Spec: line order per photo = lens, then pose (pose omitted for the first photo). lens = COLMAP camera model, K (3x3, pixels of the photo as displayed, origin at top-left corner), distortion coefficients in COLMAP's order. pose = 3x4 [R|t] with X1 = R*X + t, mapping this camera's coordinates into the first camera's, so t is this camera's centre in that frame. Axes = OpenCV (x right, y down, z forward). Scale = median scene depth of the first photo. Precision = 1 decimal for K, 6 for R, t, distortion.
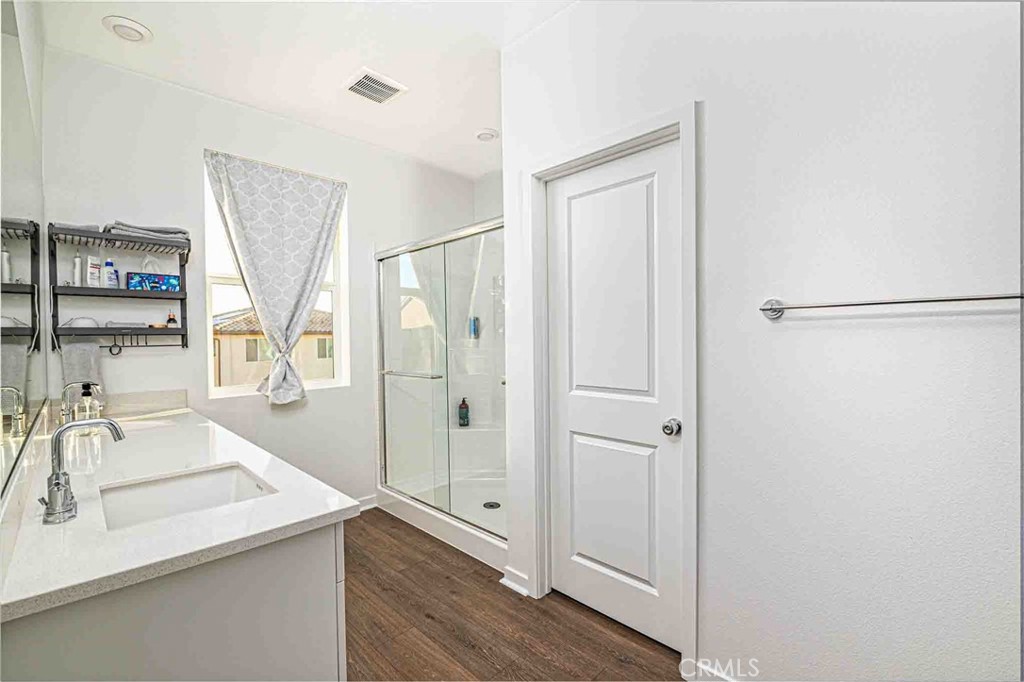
lens RADIAL K [[528.7, 0, 508.9], [0, 528.7, 336.6], [0, 0, 1]] dist [0.001085, -0.000080]
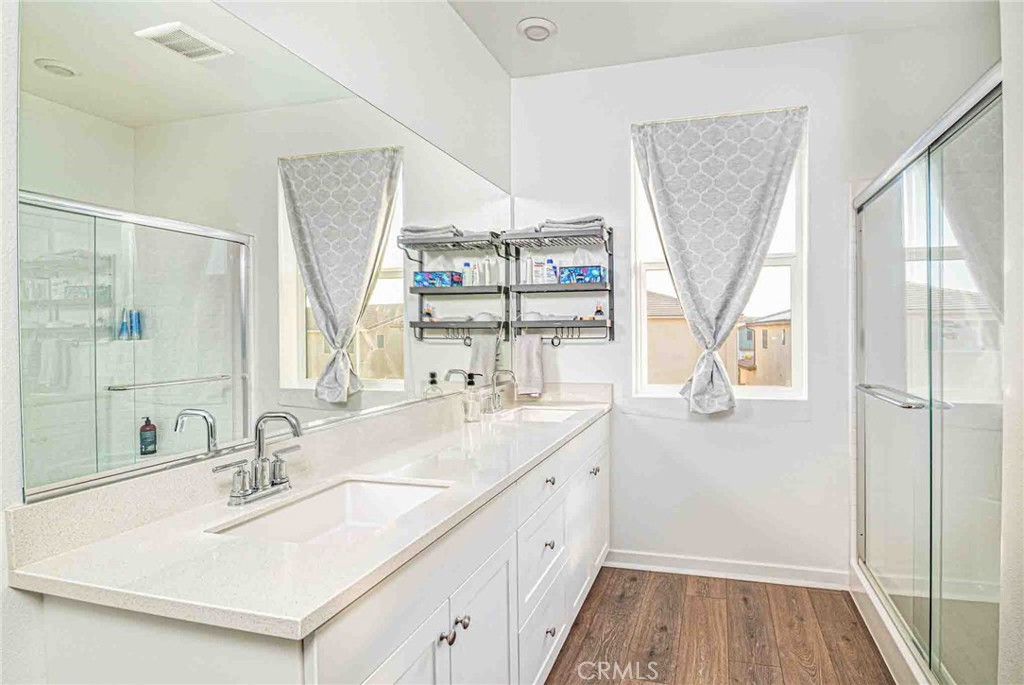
lens RADIAL K [[528.7, 0, 508.9], [0, 528.7, 338.1], [0, 0, 1]] dist [0.001085, -0.000080]
pose [[0.477840, 0.012529, -0.878357, 0.137898], [-0.000230, 0.999900, 0.014137, 0.002897], [0.878447, -0.006553, 0.477795, 0.382571]]
